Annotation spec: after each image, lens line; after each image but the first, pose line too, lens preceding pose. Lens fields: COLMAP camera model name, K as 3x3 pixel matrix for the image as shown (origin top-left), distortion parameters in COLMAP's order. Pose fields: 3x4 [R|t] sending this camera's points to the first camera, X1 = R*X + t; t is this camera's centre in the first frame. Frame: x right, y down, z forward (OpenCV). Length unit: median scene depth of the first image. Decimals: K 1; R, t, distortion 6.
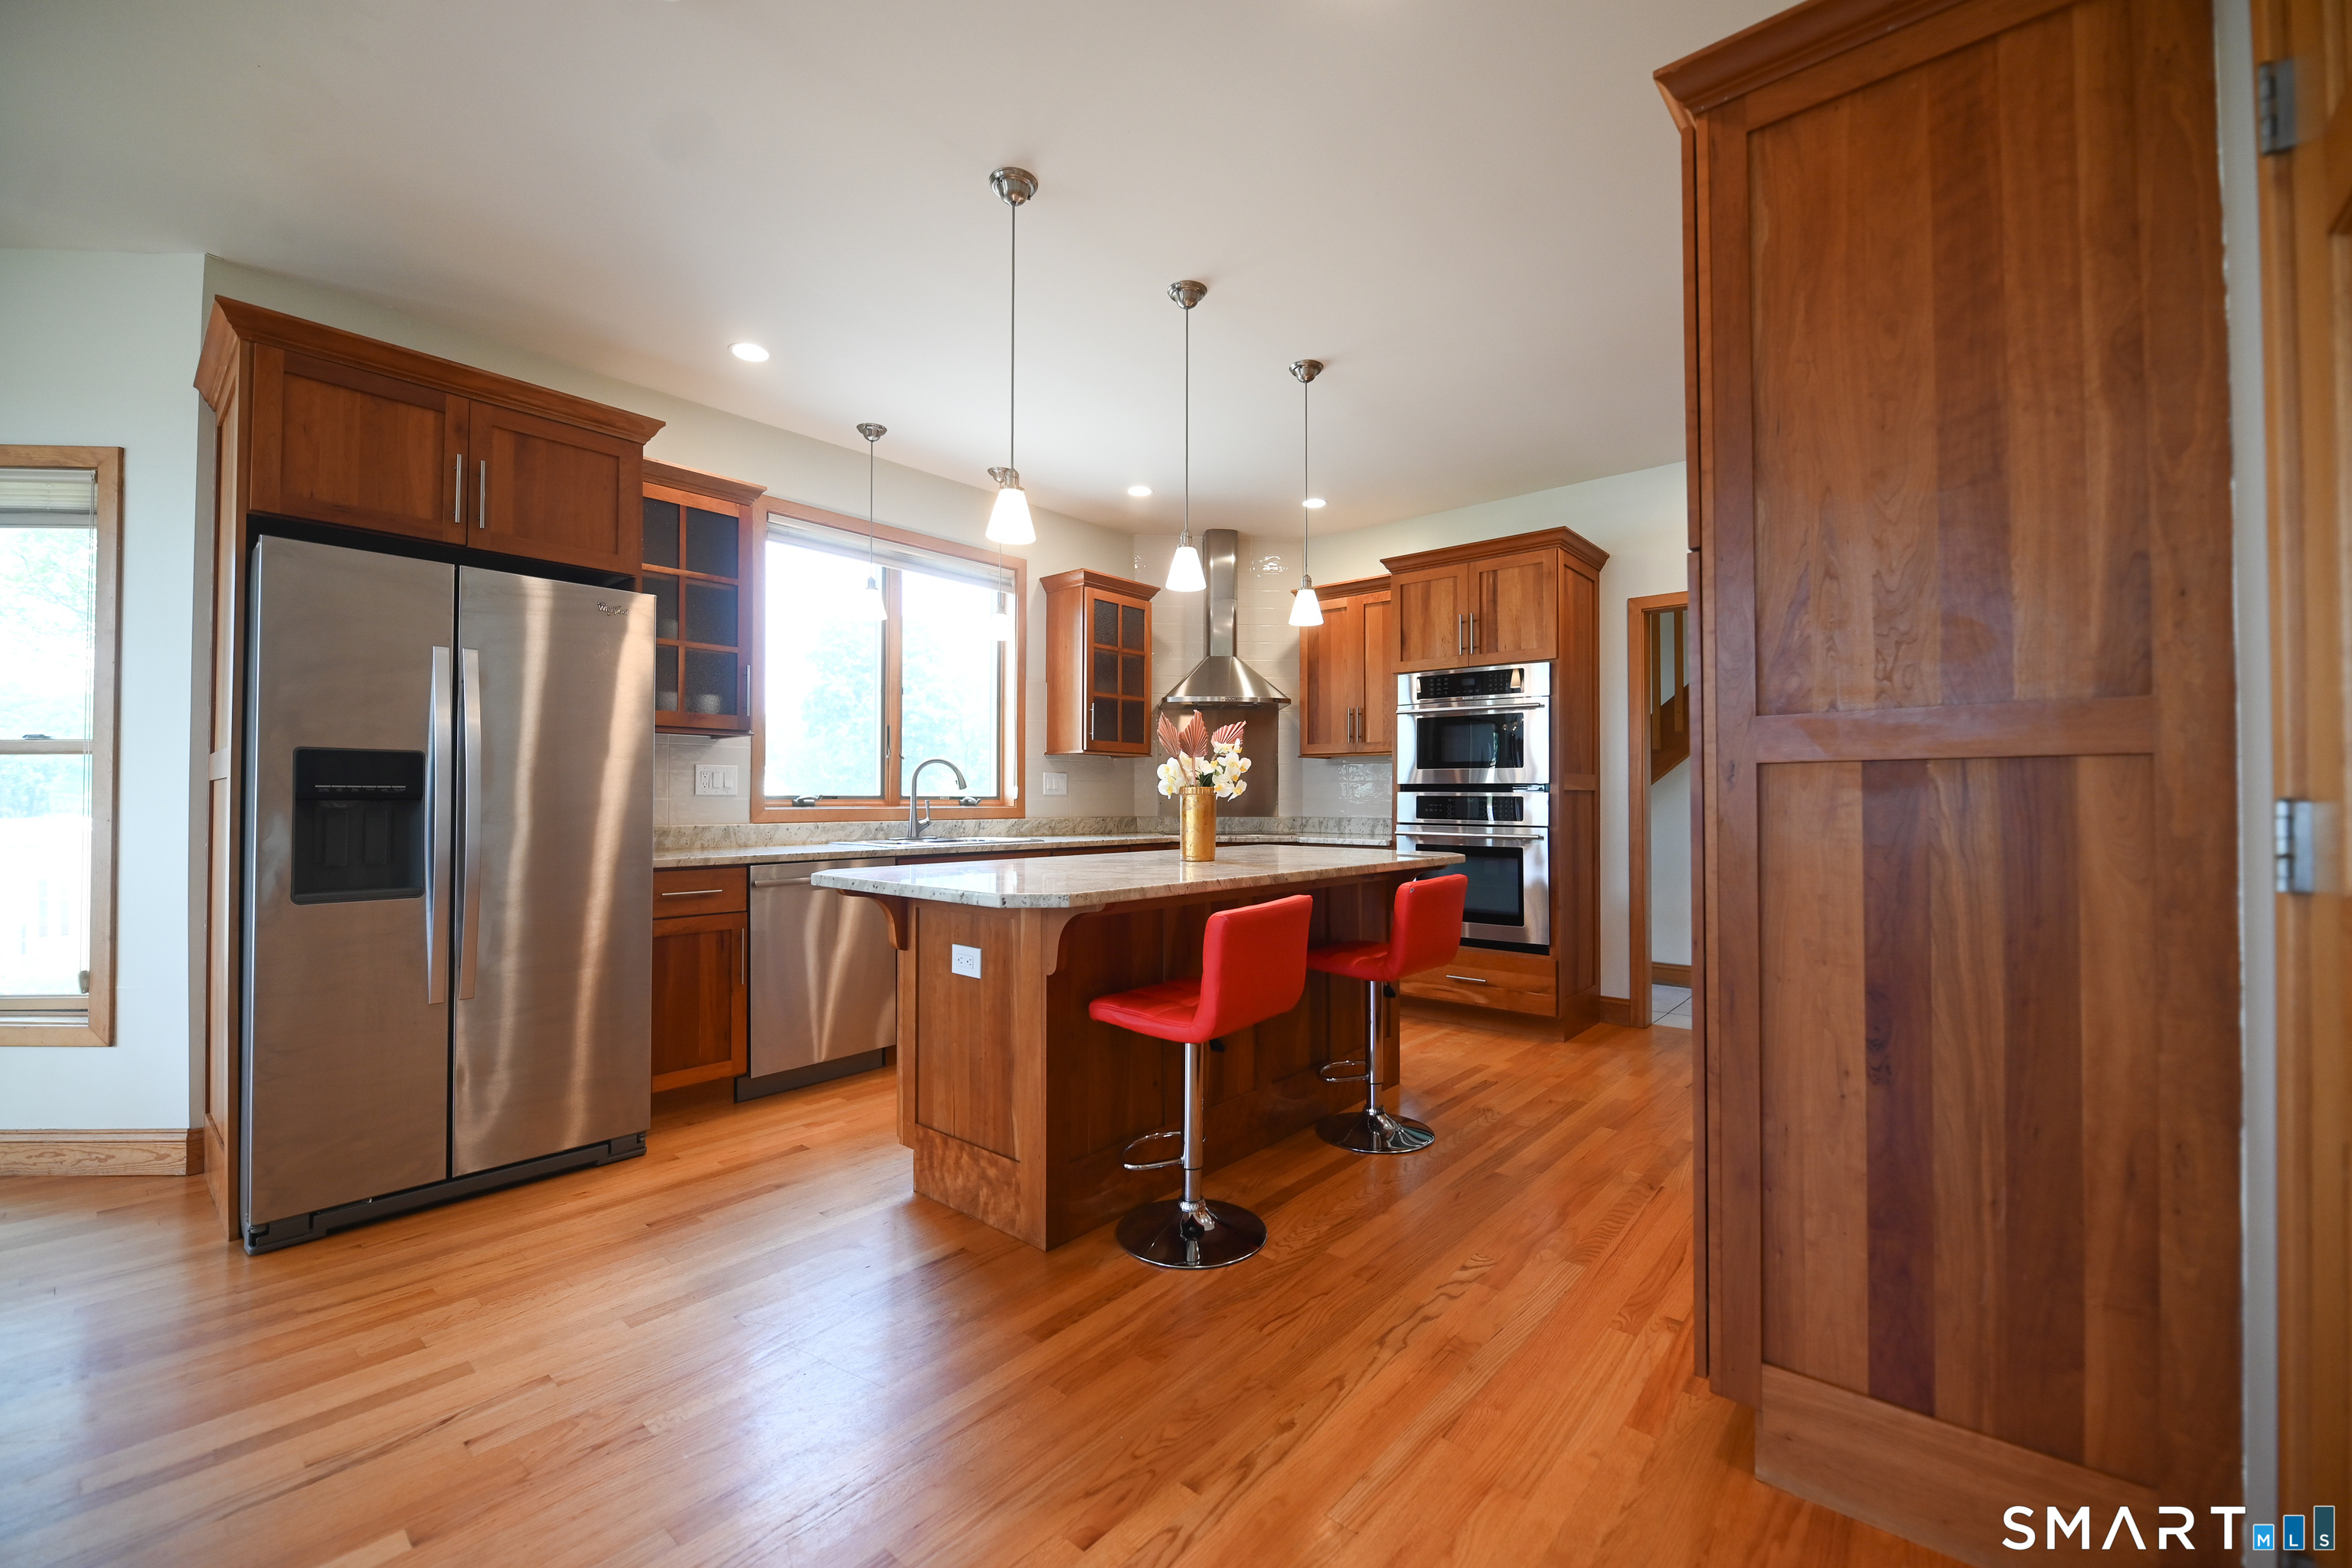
lens RADIAL K [[945.2, 0, 1176.0], [0, 945.2, 784.0], [0, 0, 1]] dist [-0.011679, -0.000509]
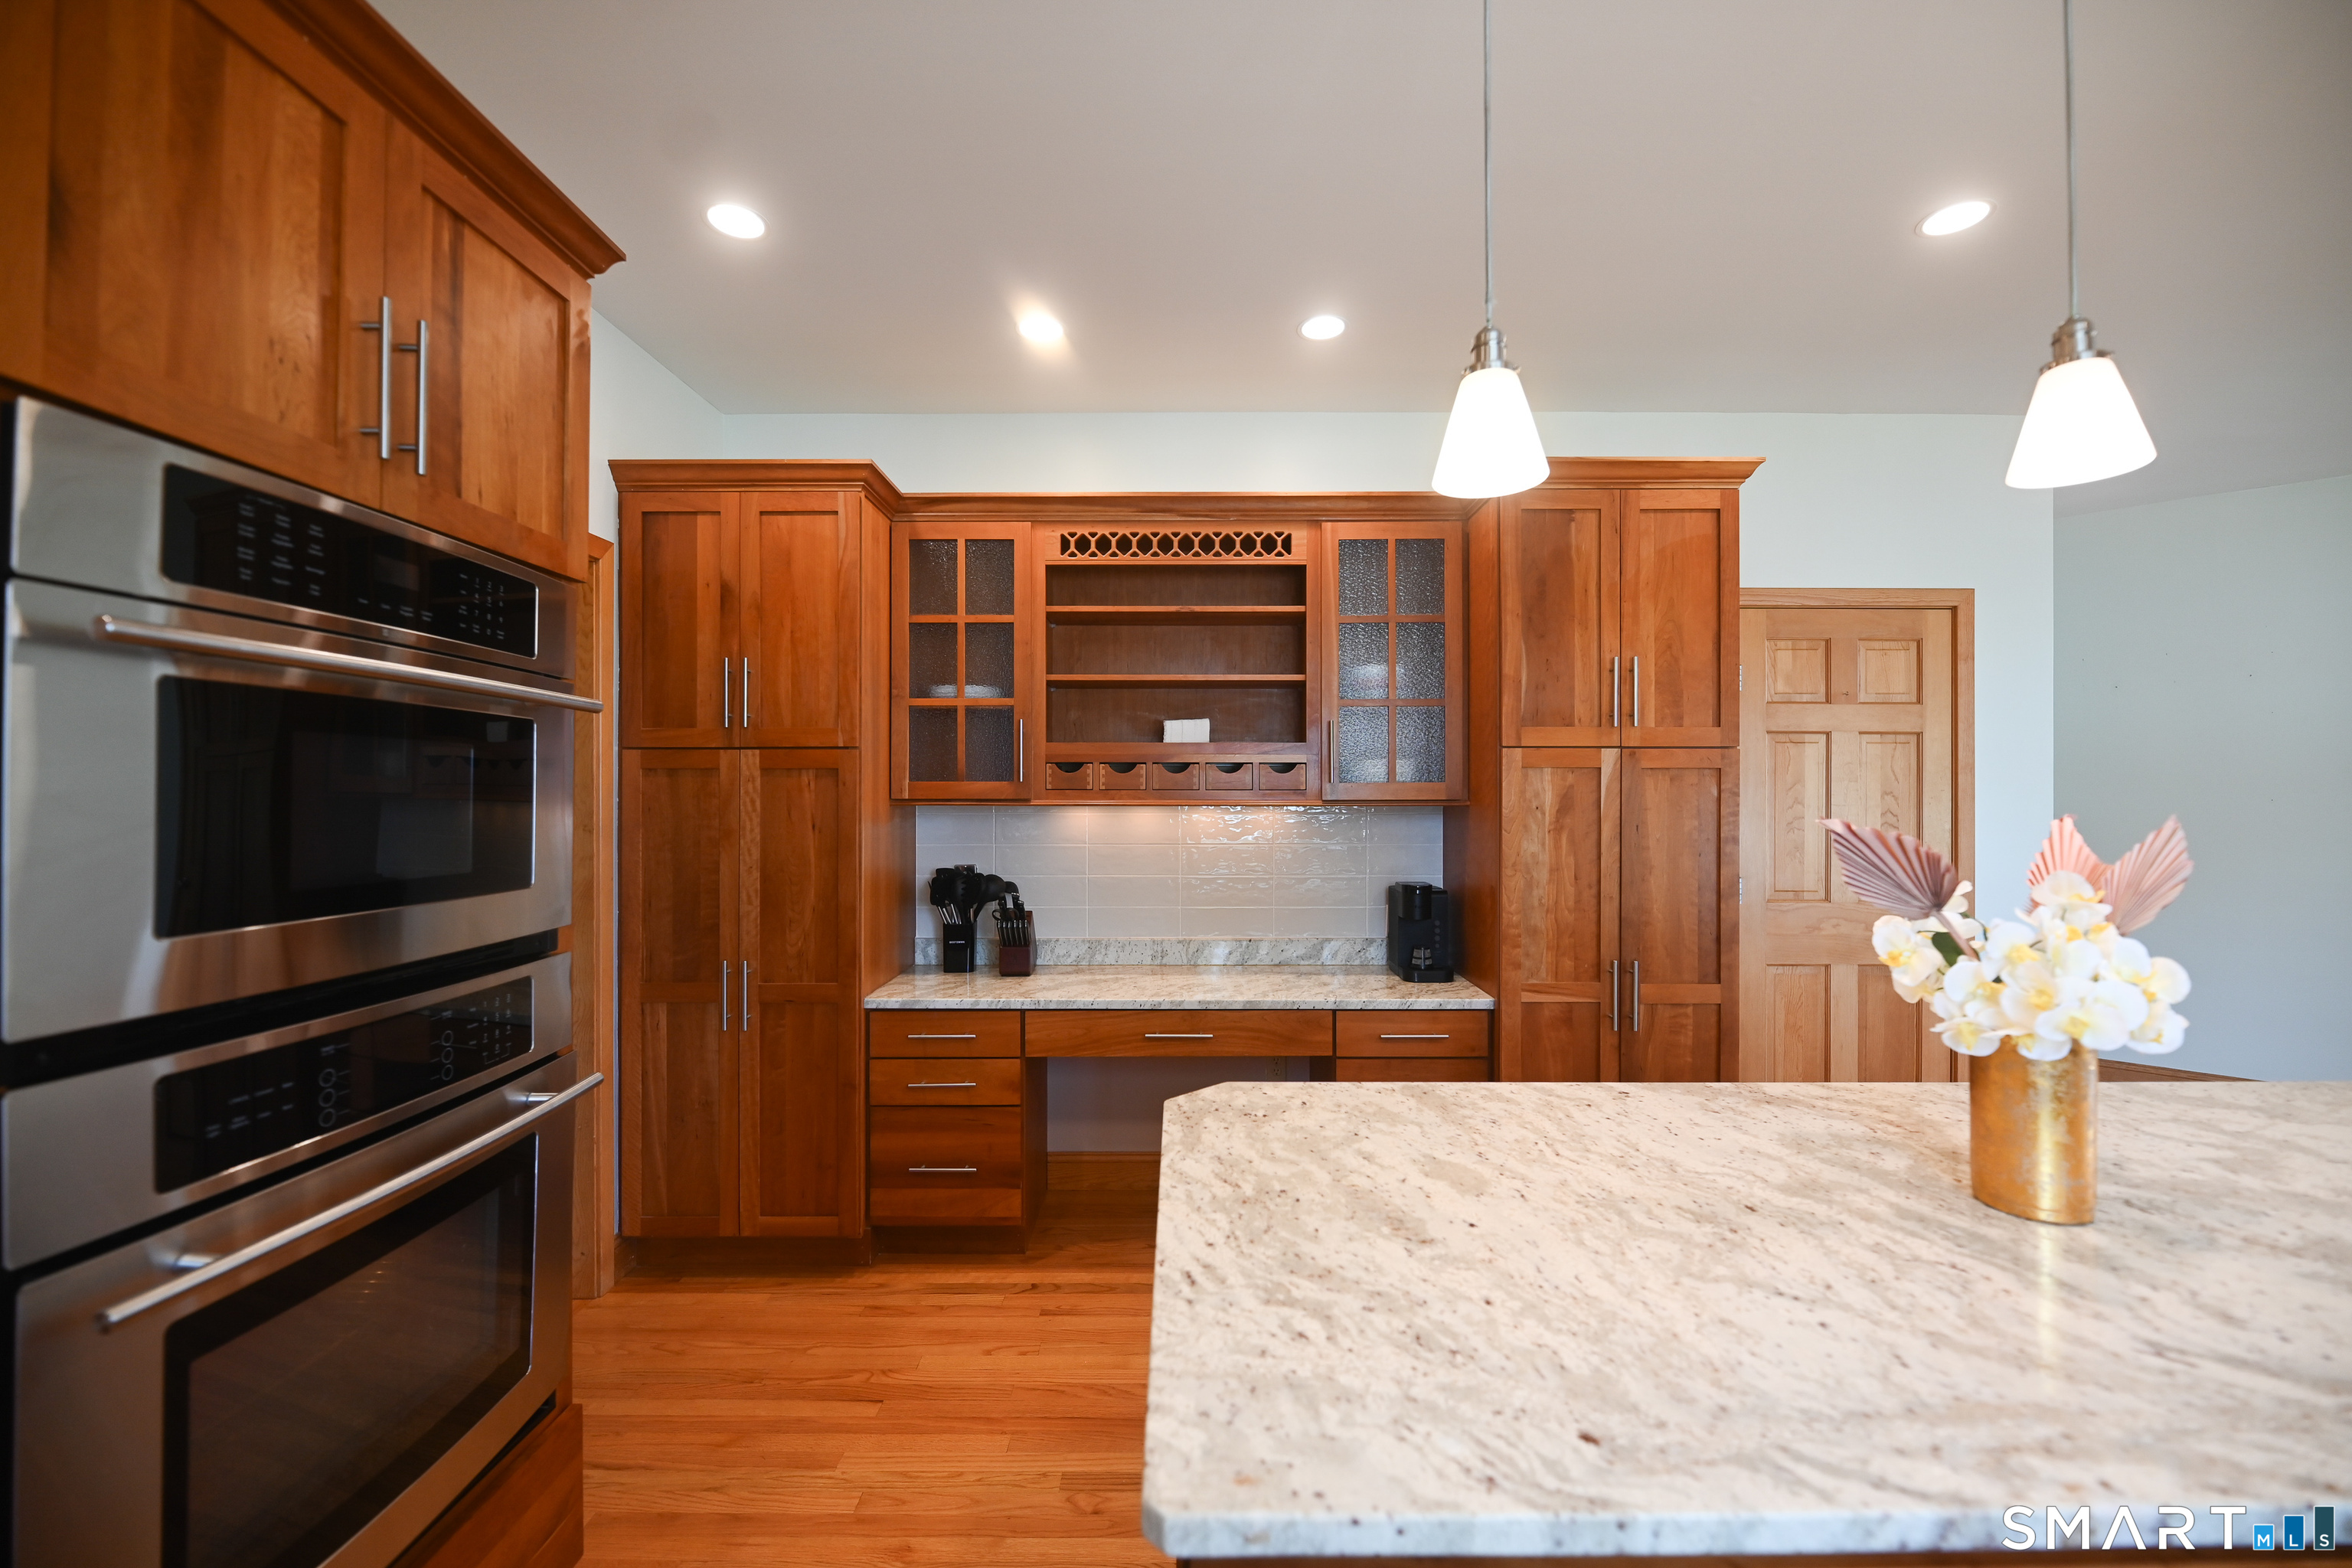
lens RADIAL K [[945.2, 0, 1176.0], [0, 945.2, 784.0], [0, 0, 1]] dist [-0.011679, -0.000509]
pose [[-0.647183, 0.003177, 0.762328, -0.059164], [-0.015168, 0.999740, -0.017043, -0.121594], [-0.762184, -0.022593, -0.646967, 2.473548]]
